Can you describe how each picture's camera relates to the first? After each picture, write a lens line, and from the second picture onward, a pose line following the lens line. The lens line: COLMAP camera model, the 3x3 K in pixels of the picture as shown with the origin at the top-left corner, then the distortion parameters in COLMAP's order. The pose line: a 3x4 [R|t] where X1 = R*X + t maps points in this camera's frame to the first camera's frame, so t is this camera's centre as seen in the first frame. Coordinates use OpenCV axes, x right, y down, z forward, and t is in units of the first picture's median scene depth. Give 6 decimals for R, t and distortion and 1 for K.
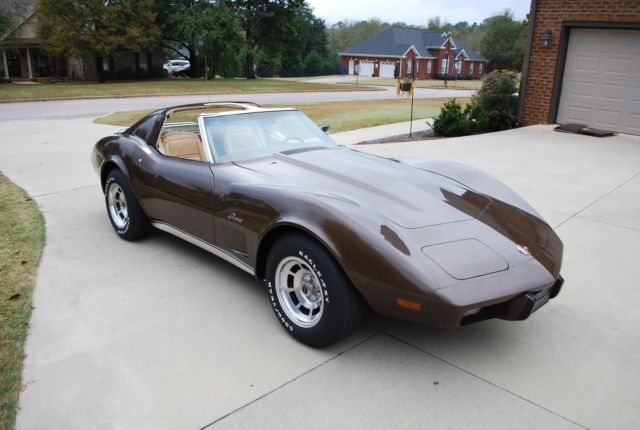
lens RADIAL K [[518.8, 0, 318.9], [0, 518.8, 234.1], [0, 0, 1]] dist [-0.077001, 0.007924]
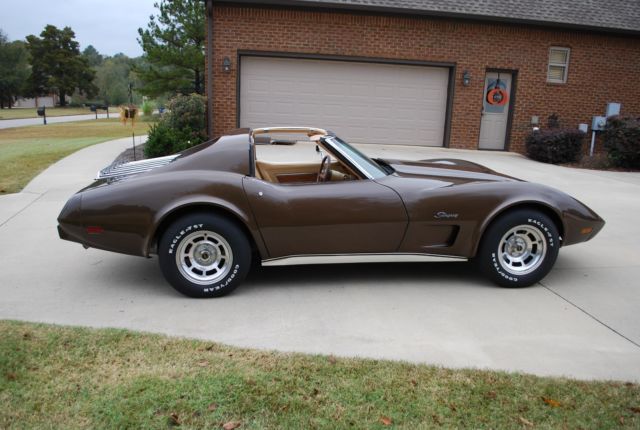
lens RADIAL K [[550.8, 0, 321.8], [0, 550.8, 233.6], [0, 0, 1]] dist [-0.076454, 0.003428]
pose [[0.588263, -0.204031, 0.782508, -0.134020], [0.250694, 0.965987, 0.063408, -0.014425], [-0.768830, 0.158869, 0.619404, 0.043675]]
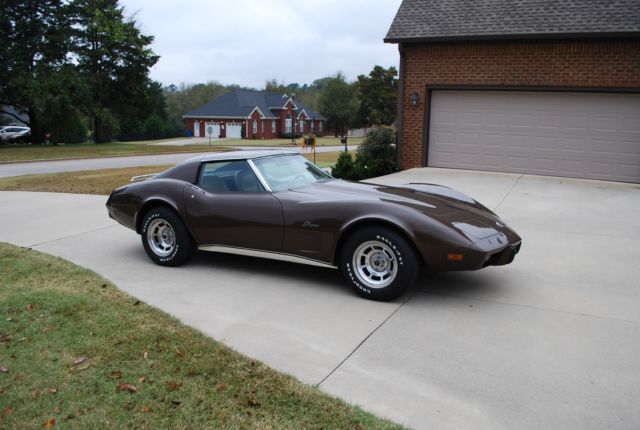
lens RADIAL K [[542.2, 0, 319.3], [0, 542.2, 236.2], [0, 0, 1]] dist [-0.068388, 0.001770]
pose [[0.949480, -0.079412, 0.303614, -0.059188], [0.114484, 0.988430, -0.099492, 0.014966], [-0.292200, 0.129225, 0.947586, -0.041276]]
